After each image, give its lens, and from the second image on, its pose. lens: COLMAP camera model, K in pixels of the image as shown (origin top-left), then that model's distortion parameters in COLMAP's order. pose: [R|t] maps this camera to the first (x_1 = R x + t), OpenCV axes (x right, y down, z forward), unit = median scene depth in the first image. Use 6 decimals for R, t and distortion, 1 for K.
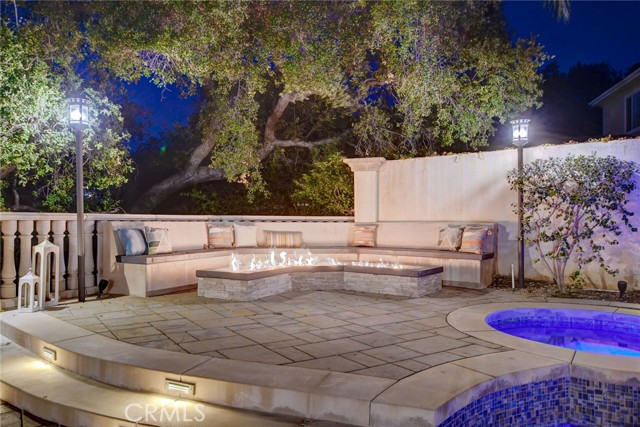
lens RADIAL K [[462.4, 0, 315.0], [0, 462.4, 215.7], [0, 0, 1]] dist [0.001724, 0.007632]
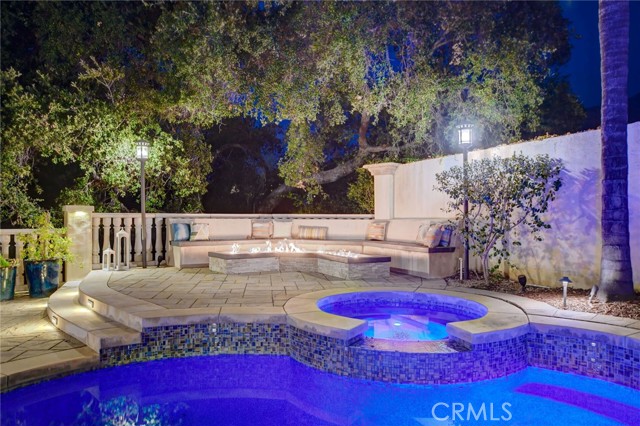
lens RADIAL K [[464.2, 0, 319.7], [0, 464.2, 213.3], [0, 0, 1]] dist [0.026281, 0.000309]
pose [[0.890452, -0.005485, -0.455044, 0.632257], [0.005783, 0.999983, -0.000738, -0.000699], [0.455041, -0.001975, 0.890469, -0.129097]]
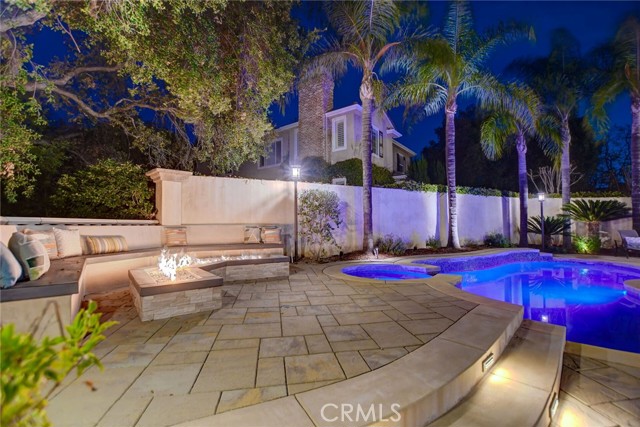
lens RADIAL K [[281.3, 0, 320.3], [0, 281.3, 217.0], [0, 0, 1]] dist [-0.026950, -0.000546]
pose [[0.411710, 0.018902, 0.911119, -0.479083], [-0.001115, 0.999795, -0.020238, 0.009086], [-0.911314, 0.007316, 0.411646, 0.473807]]
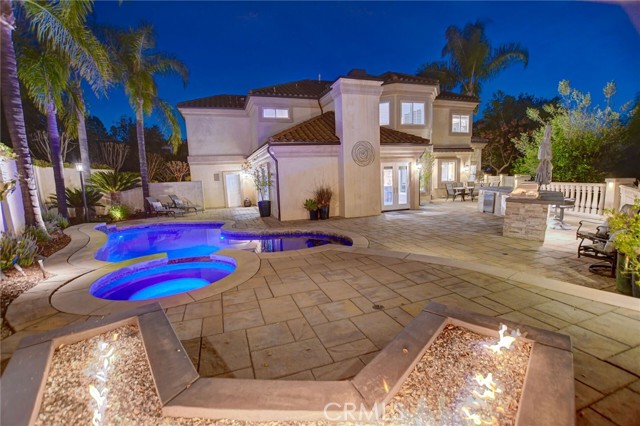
lens RADIAL K [[281.3, 0, 320.0], [0, 281.3, 215.5], [0, 0, 1]] dist [-0.026950, -0.000546]
pose [[-0.970375, 0.000129, 0.241603, -0.075669], [0.031760, 0.991390, 0.127029, -0.033898], [-0.239506, 0.130939, -0.962025, 1.126746]]
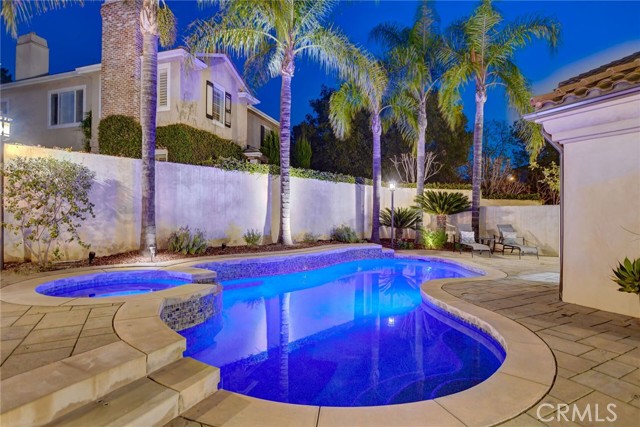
lens RADIAL K [[340.9, 0, 319.2], [0, 340.9, 217.0], [0, 0, 1]] dist [-0.025875, 0.002747]
pose [[0.088608, -0.011022, 0.996006, -0.276945], [-0.020106, 0.999715, 0.012851, 0.004033], [-0.995864, -0.021164, 0.088361, 0.173752]]
